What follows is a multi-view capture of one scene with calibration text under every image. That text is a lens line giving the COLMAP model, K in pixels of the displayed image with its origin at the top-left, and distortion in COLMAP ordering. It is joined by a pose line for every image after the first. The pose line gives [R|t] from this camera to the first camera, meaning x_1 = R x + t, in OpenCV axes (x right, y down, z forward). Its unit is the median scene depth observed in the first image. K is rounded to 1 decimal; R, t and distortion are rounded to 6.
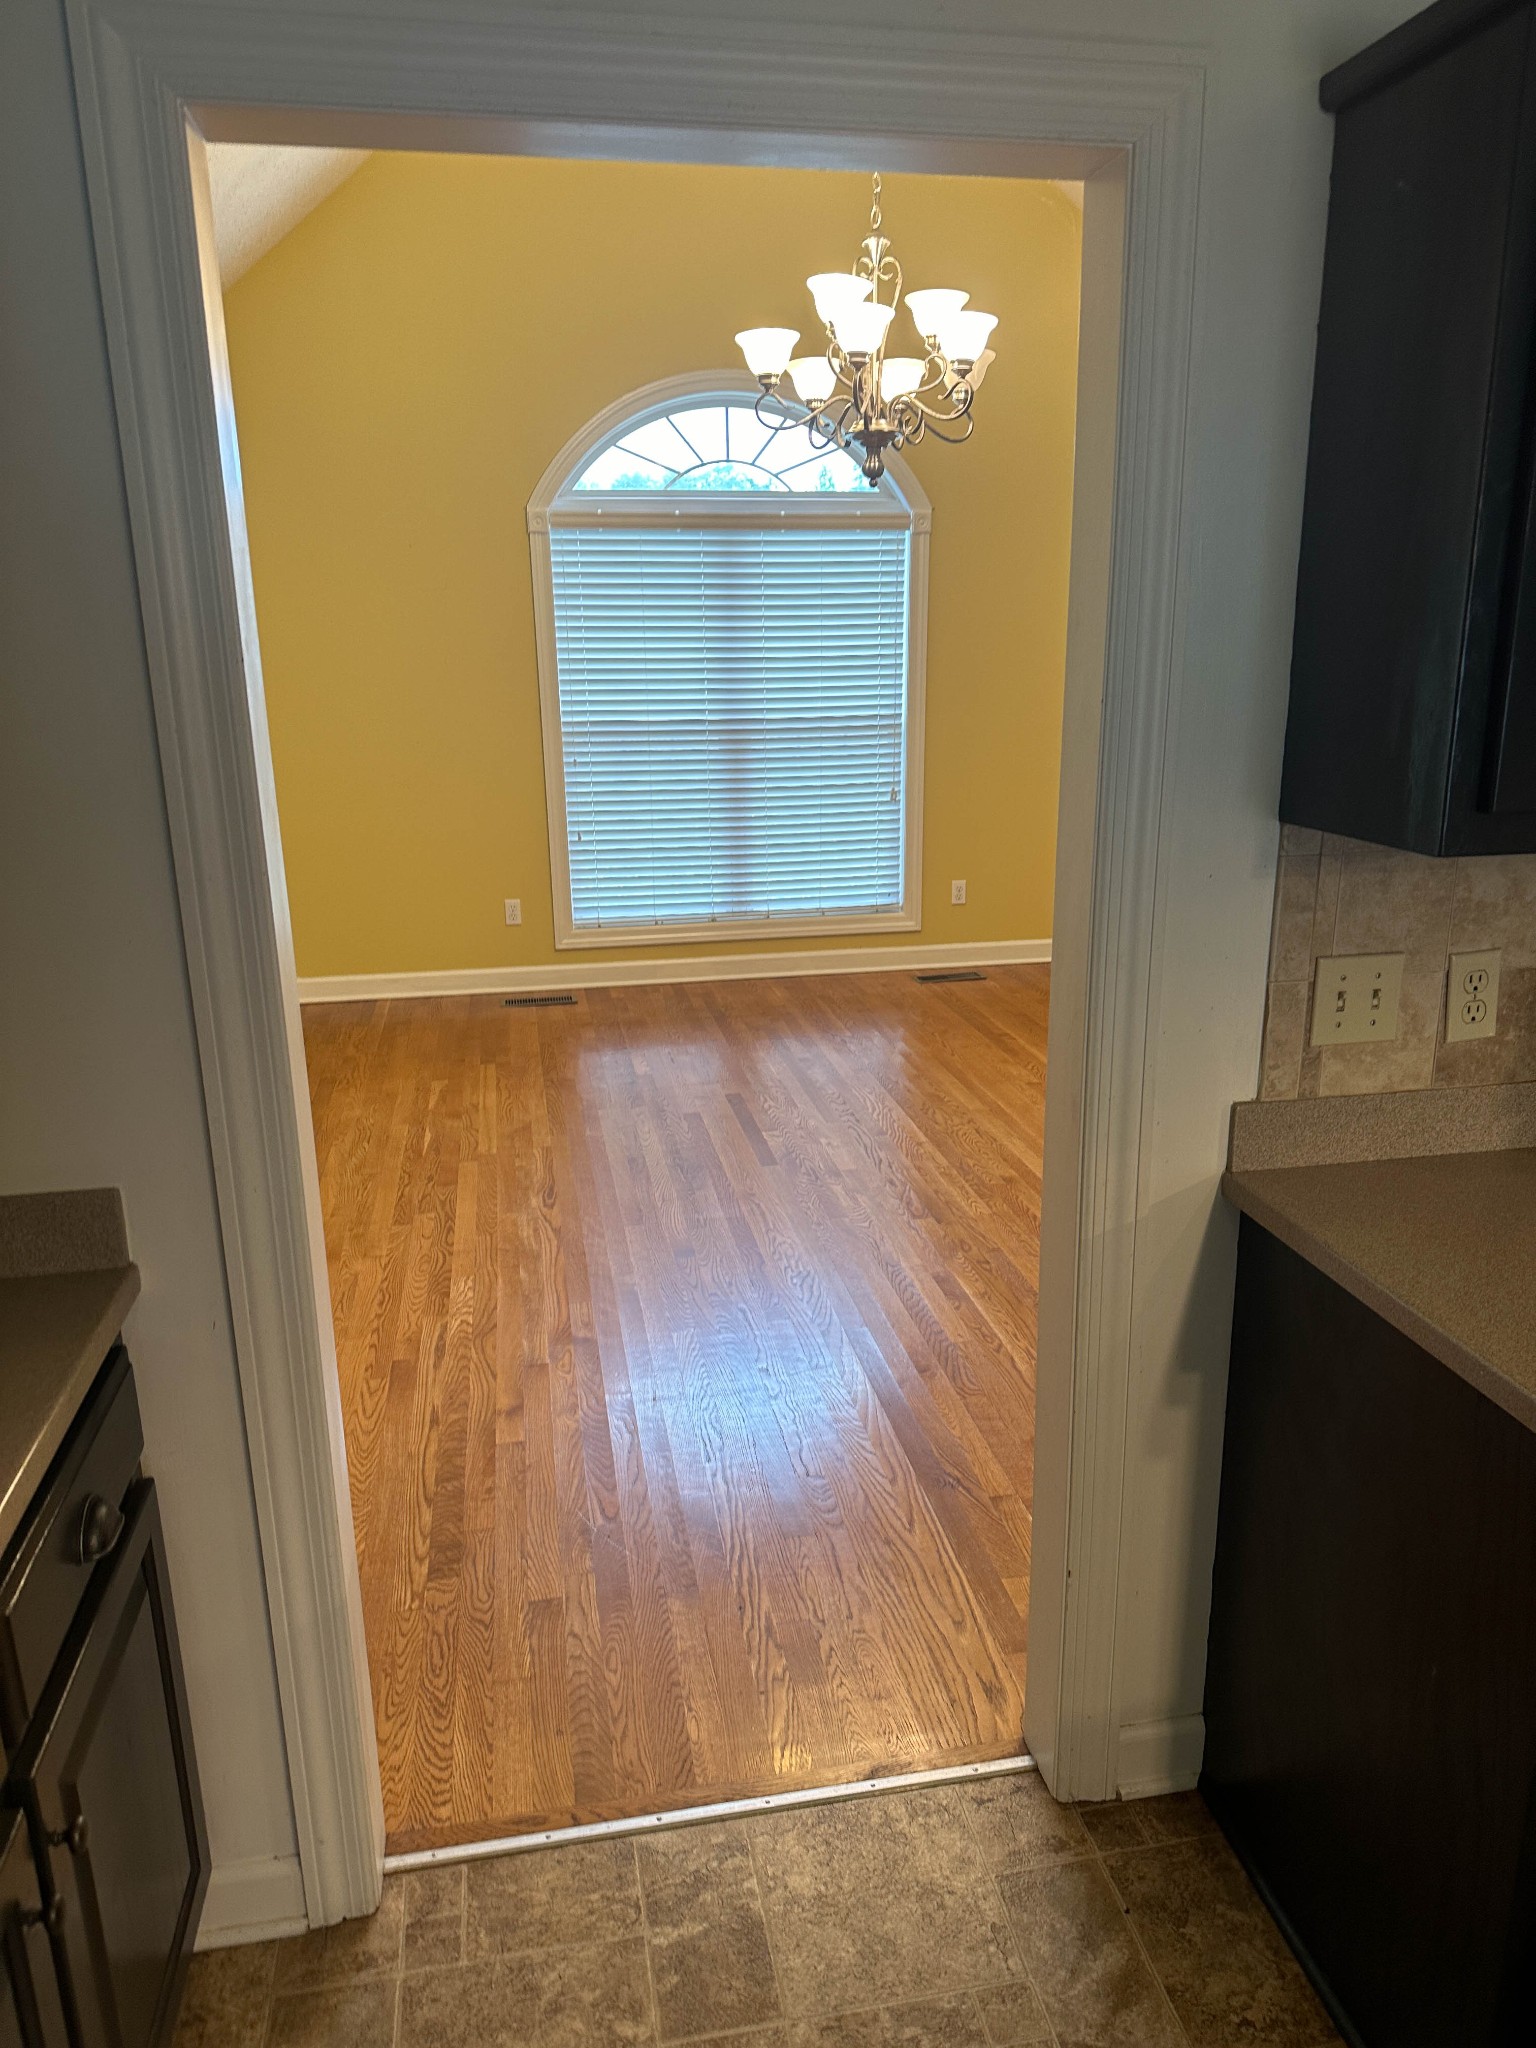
lens RADIAL K [[1419.4, 0, 763.2], [0, 1419.4, 1038.8], [0, 0, 1]] dist [-0.002930, -0.003737]
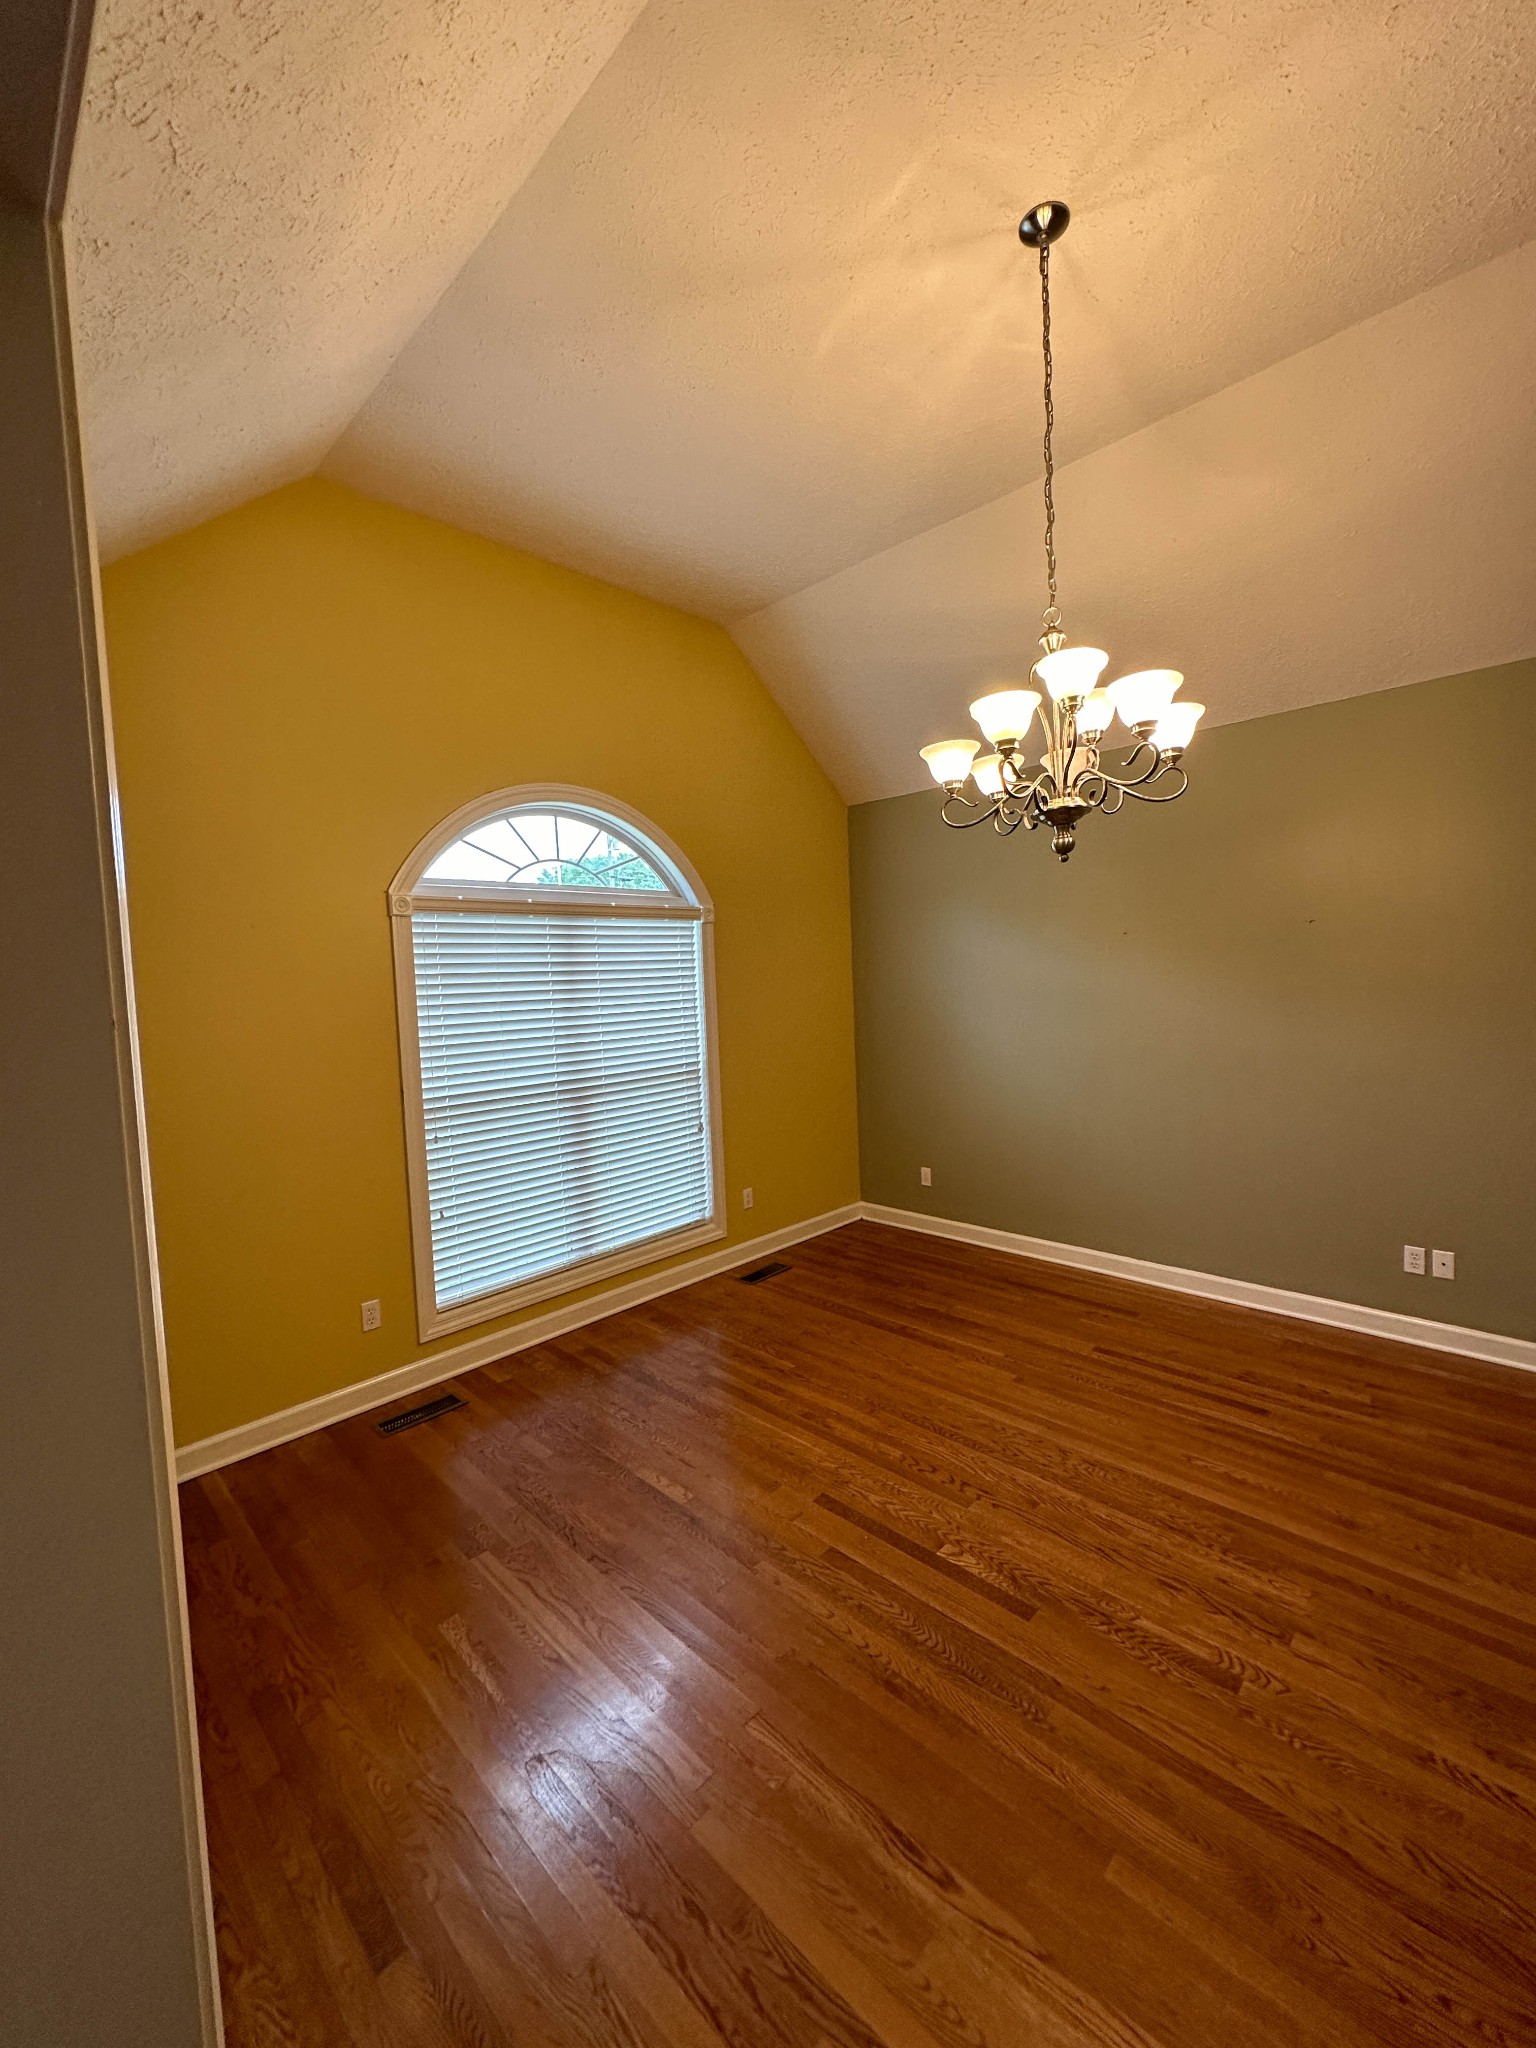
lens RADIAL K [[816.4, 0, 771.7], [0, 816.4, 999.1], [0, 0, 1]] dist [-0.001387, 0.000001]
pose [[0.824738, -0.039900, 0.564106, -0.258995], [0.189750, 0.959205, -0.209574, -0.127937], [-0.532731, 0.279882, 0.798664, 0.410544]]
